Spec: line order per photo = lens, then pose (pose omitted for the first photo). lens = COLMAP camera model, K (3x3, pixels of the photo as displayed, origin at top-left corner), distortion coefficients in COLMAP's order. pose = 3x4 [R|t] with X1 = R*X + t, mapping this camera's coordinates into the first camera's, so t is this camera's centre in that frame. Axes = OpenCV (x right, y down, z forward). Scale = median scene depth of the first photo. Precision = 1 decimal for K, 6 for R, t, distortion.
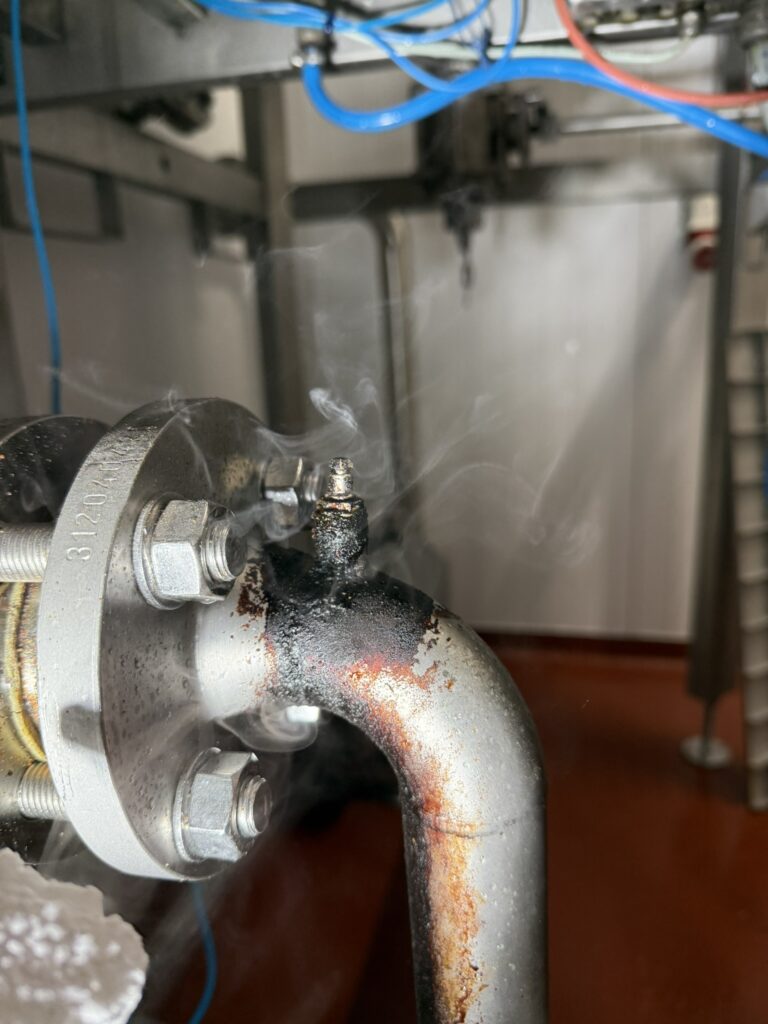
lens RADIAL K [[705.0, 0, 384.0], [0, 705.0, 512.0], [0, 0, 1]] dist [0.028549, -0.000500]
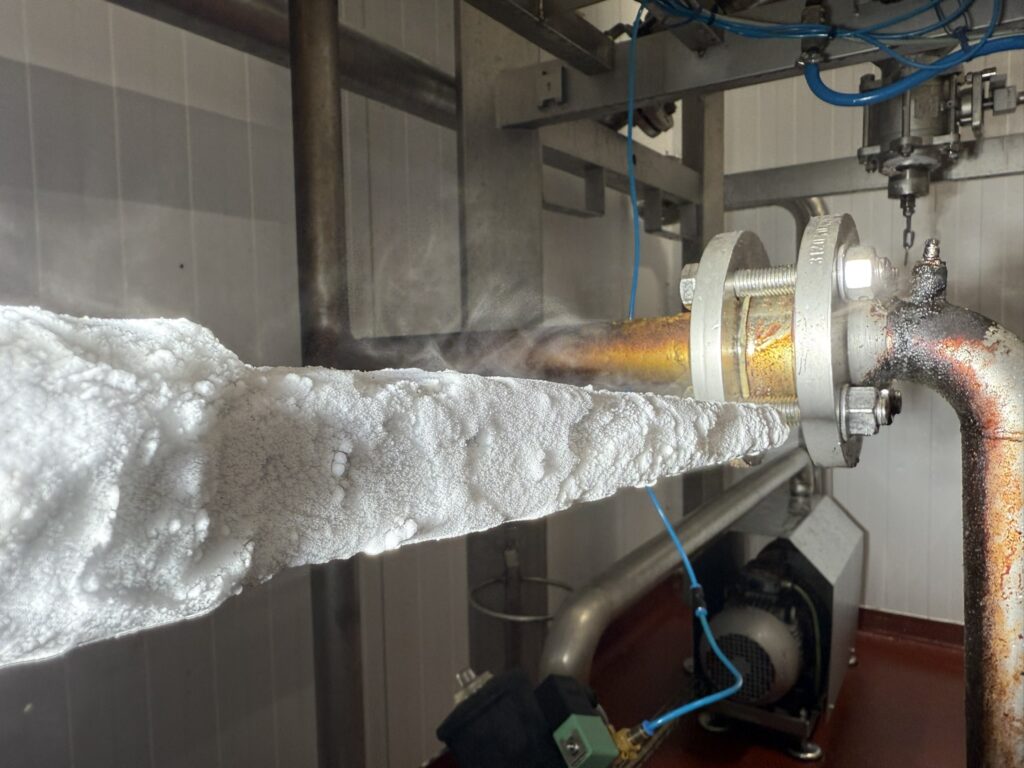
lens RADIAL K [[725.3, 0, 512.0], [0, 725.3, 384.0], [0, 0, 1]] dist [0.068230, 0.003105]
pose [[0.939708, 0.054703, -0.337575, -0.424248], [-0.112602, 0.981573, -0.154389, 0.723866], [0.322908, 0.183093, 0.928551, -1.100376]]
